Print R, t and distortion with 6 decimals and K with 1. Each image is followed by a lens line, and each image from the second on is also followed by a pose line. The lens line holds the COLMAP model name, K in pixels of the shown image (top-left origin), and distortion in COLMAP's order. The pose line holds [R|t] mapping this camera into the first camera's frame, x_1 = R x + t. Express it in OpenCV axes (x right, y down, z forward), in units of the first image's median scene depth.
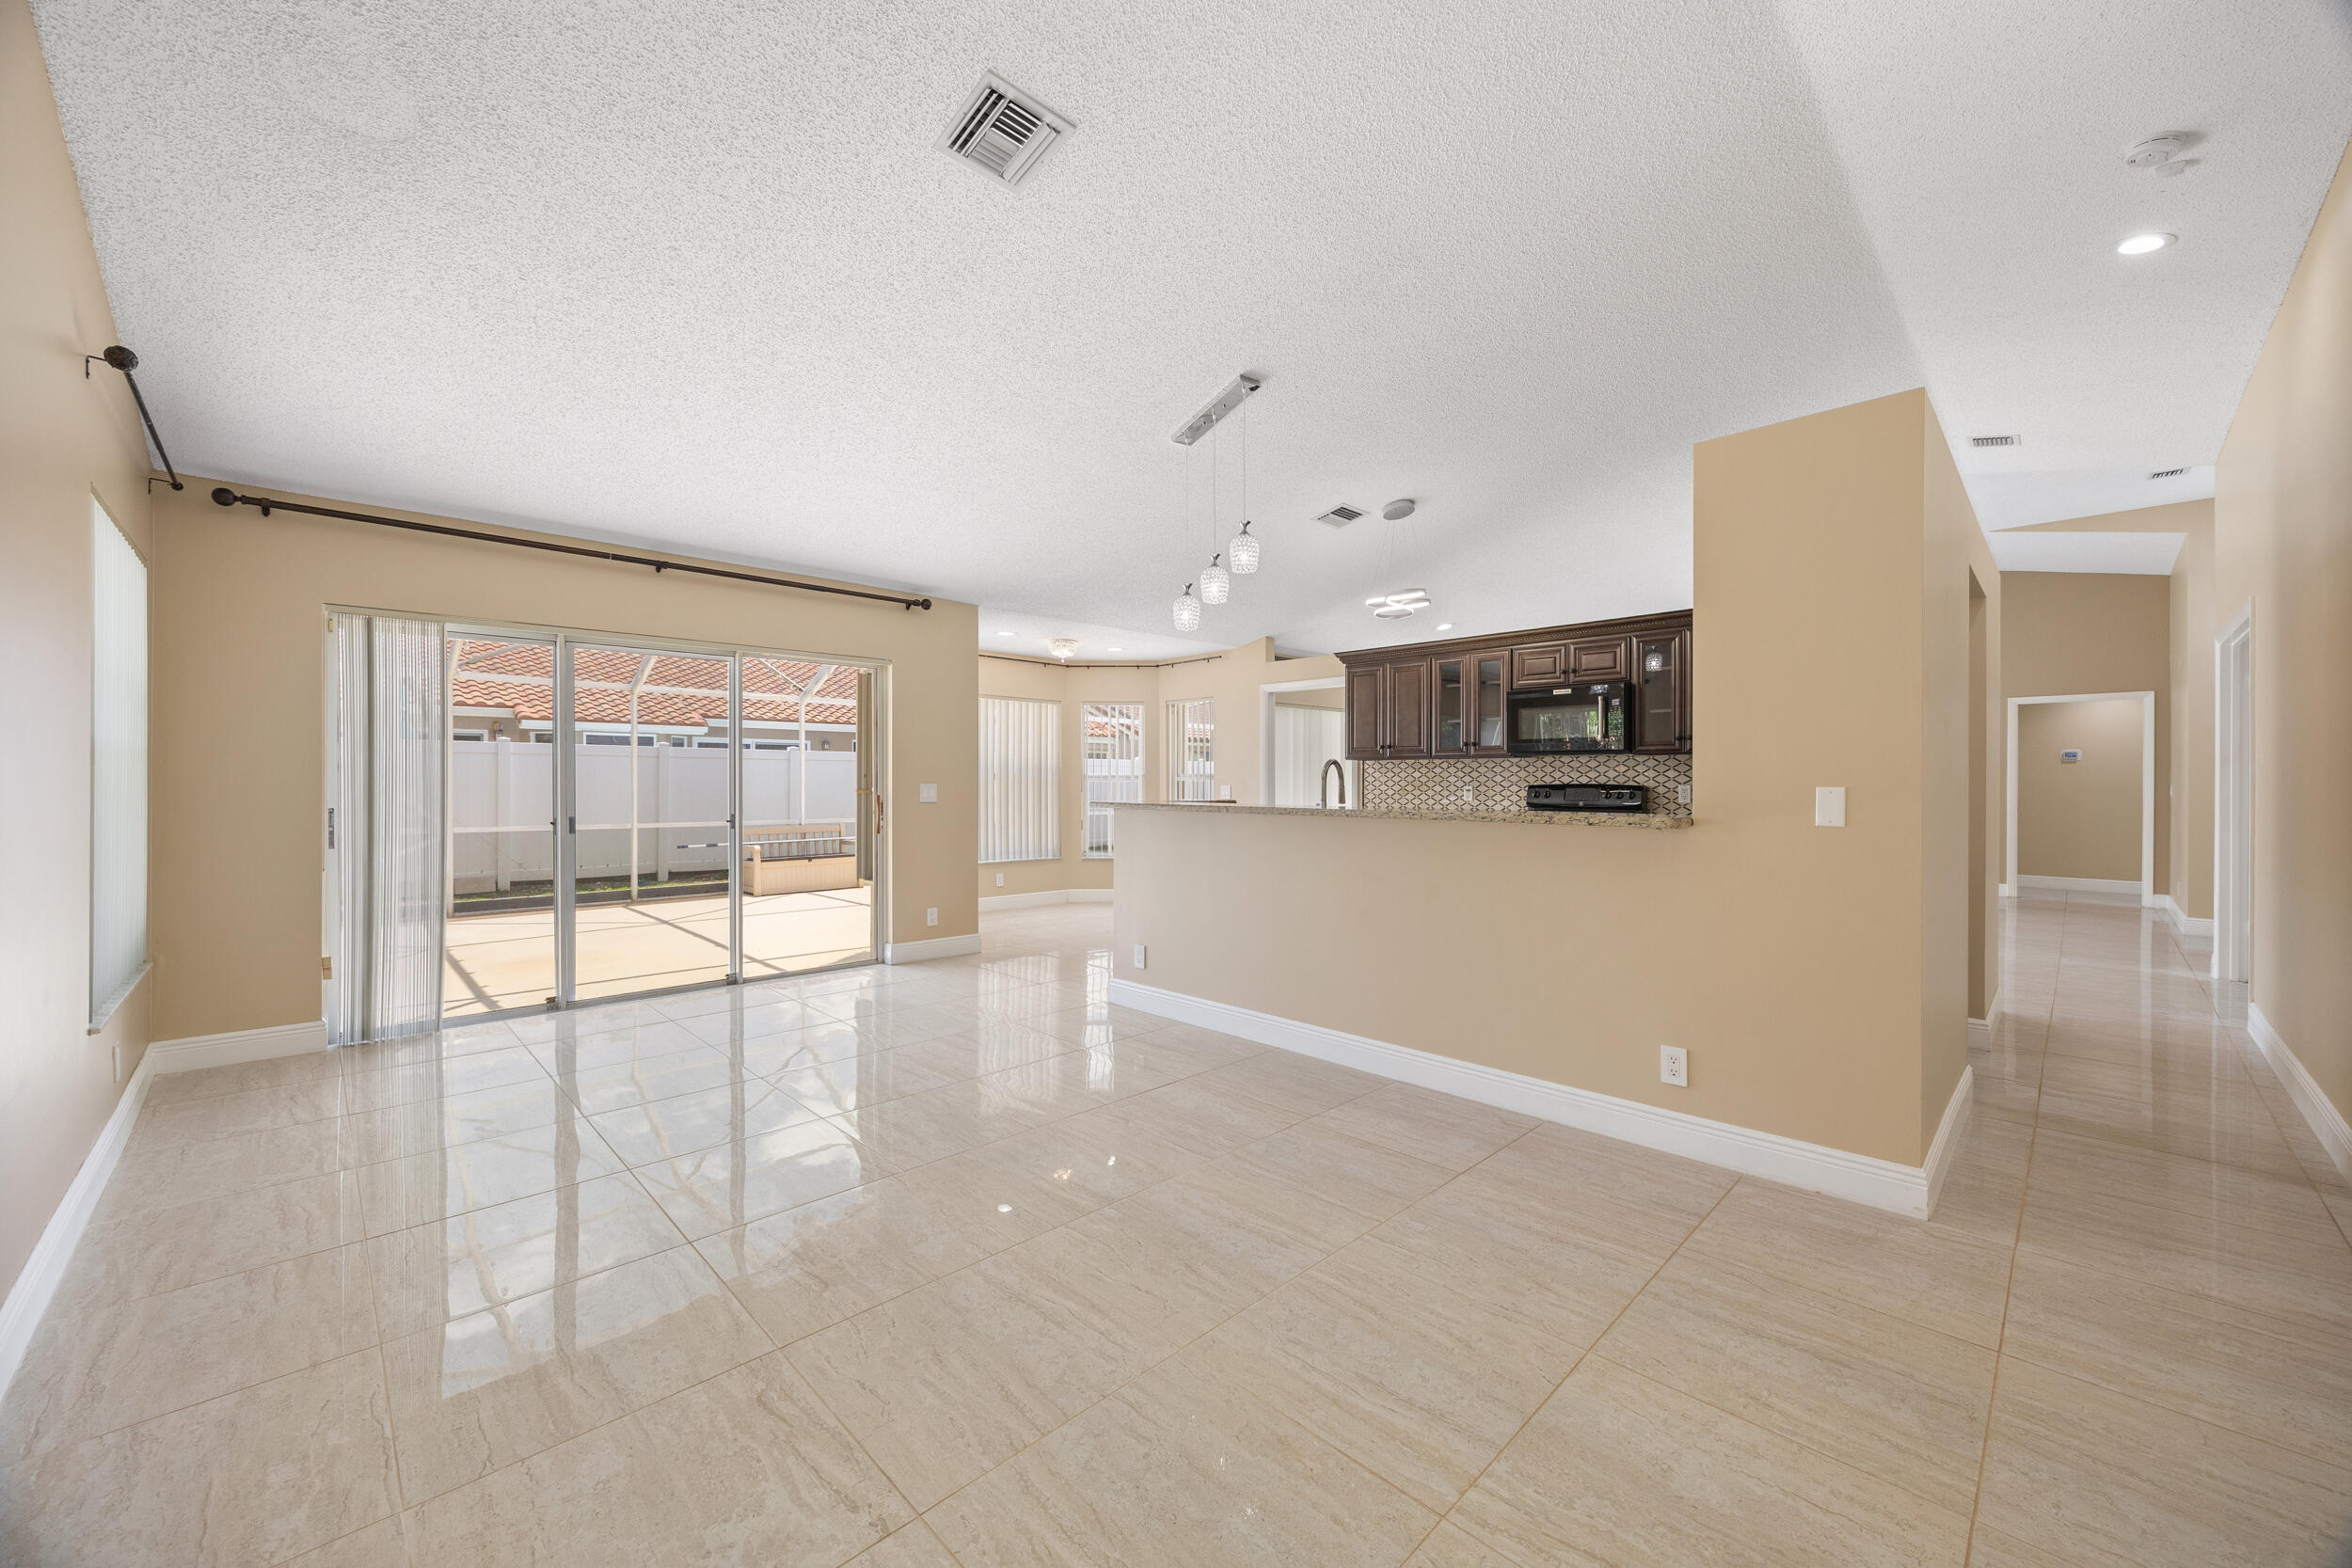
lens RADIAL K [[887.2, 0, 1178.2], [0, 887.2, 773.4], [0, 0, 1]] dist [-0.002474, -0.000197]
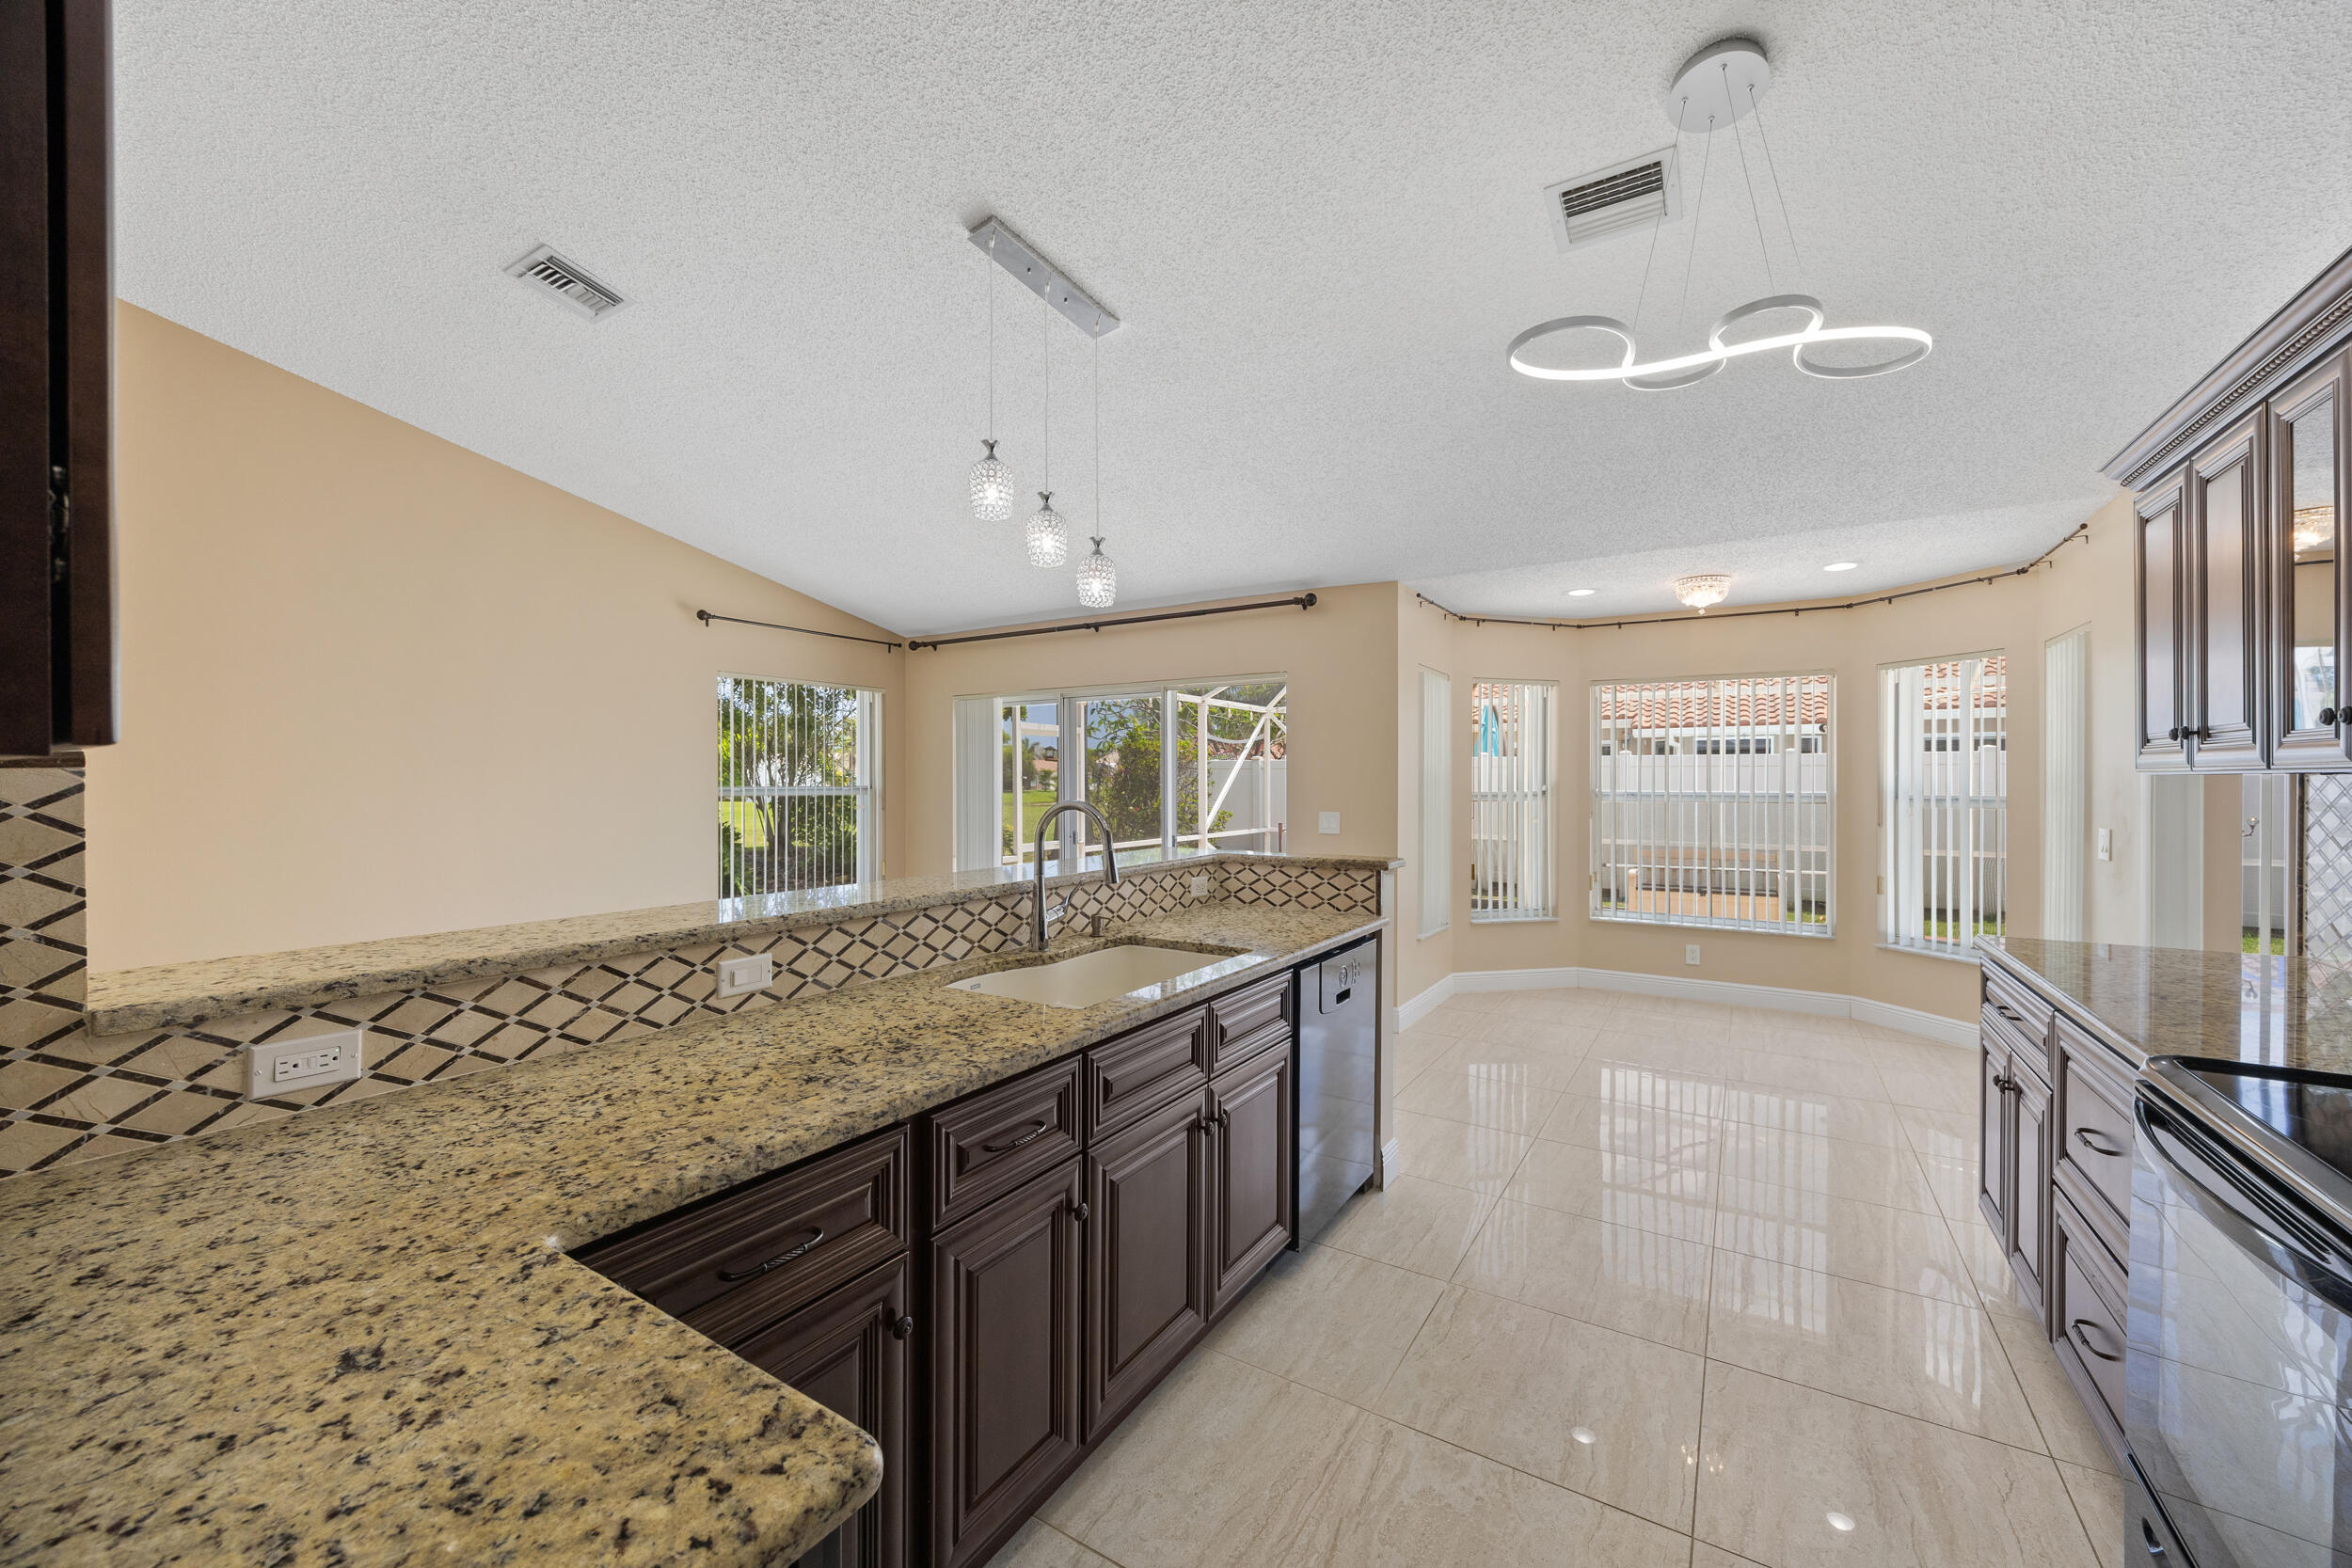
lens RADIAL K [[904.8, 0, 1173.2], [0, 904.8, 759.4], [0, 0, 1]] dist [-0.003256, -0.000350]
pose [[0.230734, -0.023670, -0.972729, 0.642611], [0.011852, 0.999698, -0.021515, -0.026041], [0.972945, -0.006564, 0.230945, 0.831840]]
